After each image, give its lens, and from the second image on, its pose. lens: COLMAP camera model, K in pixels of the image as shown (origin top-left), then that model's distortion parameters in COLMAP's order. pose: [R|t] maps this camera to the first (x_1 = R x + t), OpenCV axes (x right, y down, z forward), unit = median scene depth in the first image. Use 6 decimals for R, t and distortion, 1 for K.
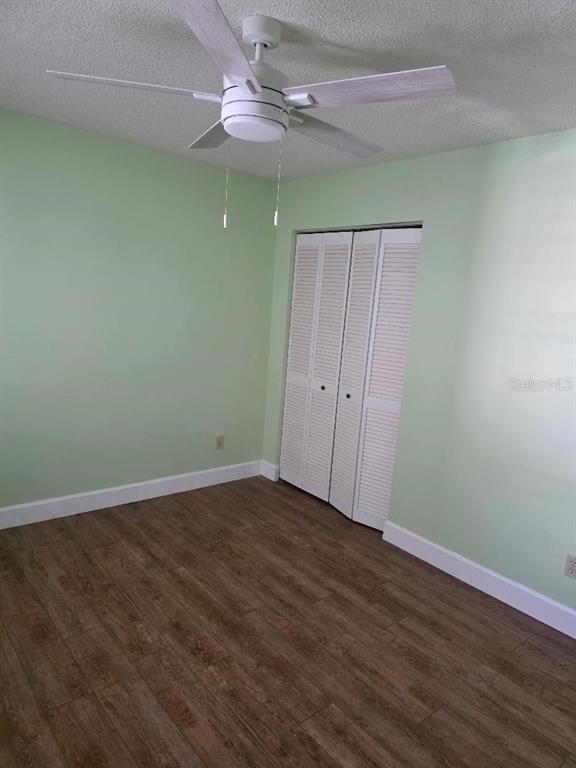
lens RADIAL K [[509.0, 0, 288.0], [0, 509.0, 384.0], [0, 0, 1]] dist [0.049320, -0.057571]
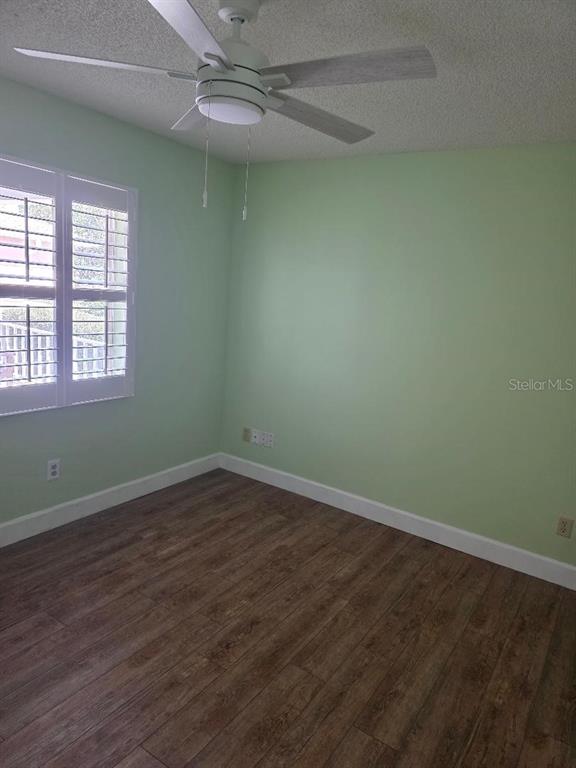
lens RADIAL K [[515.3, 0, 309.7], [0, 515.3, 362.9], [0, 0, 1]] dist [0.070851, -0.061990]
pose [[0.309796, 0.086636, -0.946848, 0.782570], [-0.227573, 0.973651, 0.014629, -0.071920], [0.923167, 0.210945, 0.321349, 0.690148]]
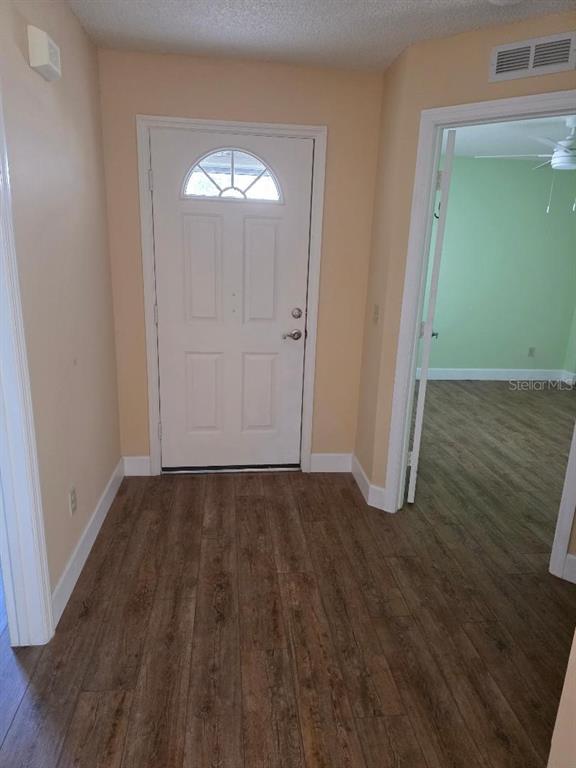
lens RADIAL K [[509.0, 0, 288.0], [0, 509.0, 384.0], [0, 0, 1]] dist [0.049320, -0.057571]
pose [[0.834092, 0.103845, -0.541762, 0.165465], [-0.068642, 0.994026, 0.084854, 0.233393], [0.547337, -0.033589, 0.836238, -1.115074]]
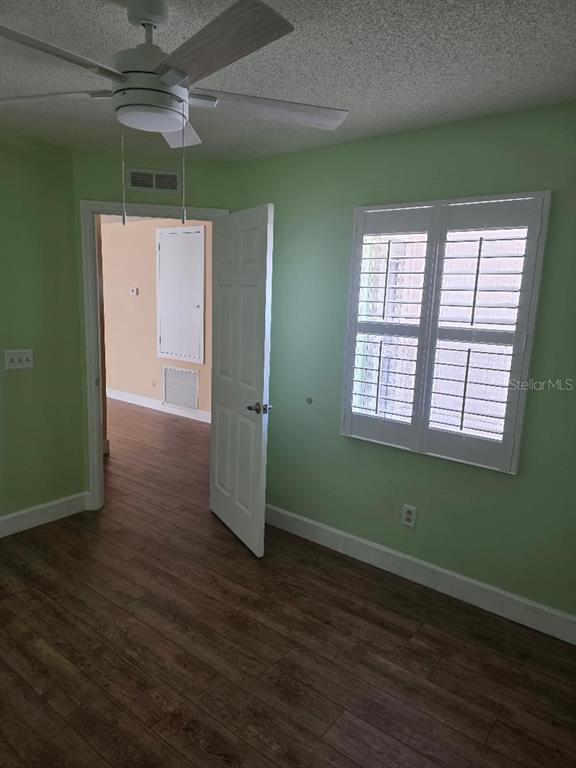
lens RADIAL K [[517.0, 0, 288.5], [0, 517.0, 365.9], [0, 0, 1]] dist [0.068525, -0.068270]
pose [[-0.971228, -0.090727, -0.220190, -0.086503], [-0.151521, 0.948724, 0.277423, -0.296667], [0.183730, 0.302805, -0.935175, 1.617224]]
